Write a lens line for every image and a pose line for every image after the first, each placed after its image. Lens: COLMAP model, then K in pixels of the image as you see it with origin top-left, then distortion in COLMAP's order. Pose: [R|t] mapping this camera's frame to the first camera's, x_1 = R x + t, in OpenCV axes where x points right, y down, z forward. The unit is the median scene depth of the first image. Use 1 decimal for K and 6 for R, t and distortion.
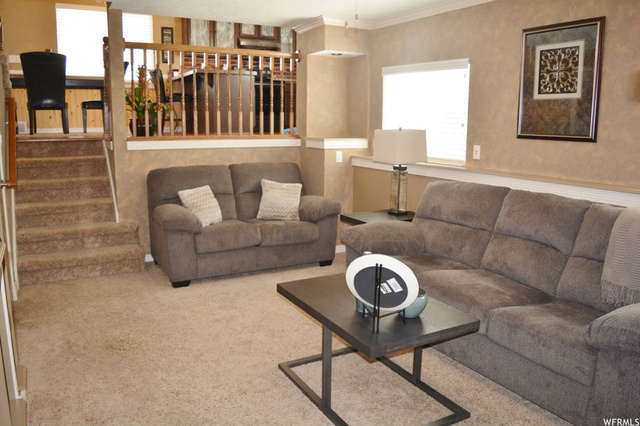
lens RADIAL K [[504.9, 0, 320.0], [0, 504.9, 213.0], [0, 0, 1]] dist [-0.075164, 0.010527]
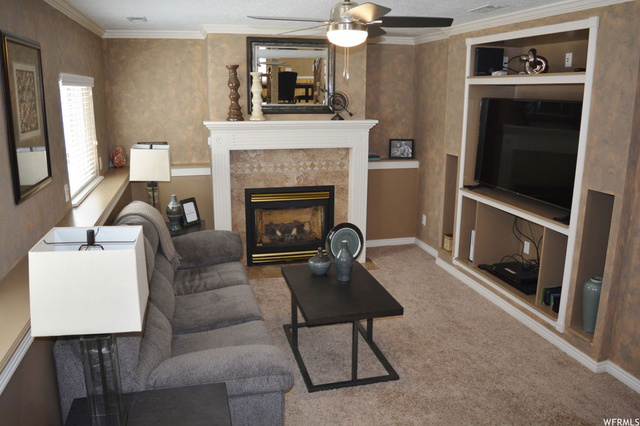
lens RADIAL K [[504.9, 0, 320.0], [0, 504.9, 213.0], [0, 0, 1]] dist [-0.075164, 0.010527]
pose [[-0.967795, -0.069783, 0.241873, -0.127990], [0.034353, 0.915213, 0.401505, -0.406021], [-0.249384, 0.396883, -0.883341, 1.571804]]
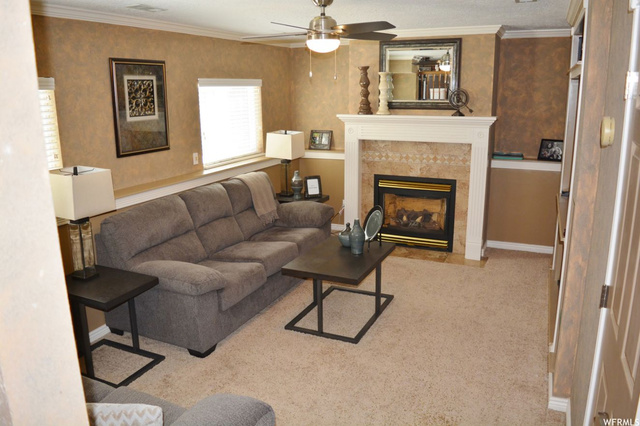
lens RADIAL K [[504.9, 0, 320.0], [0, 504.9, 213.0], [0, 0, 1]] dist [-0.075164, 0.010527]
pose [[-0.592026, -0.191636, 0.782803, -0.795446], [0.152898, 0.926969, 0.342564, -0.371338], [-0.791282, 0.322496, -0.519489, 1.356009]]
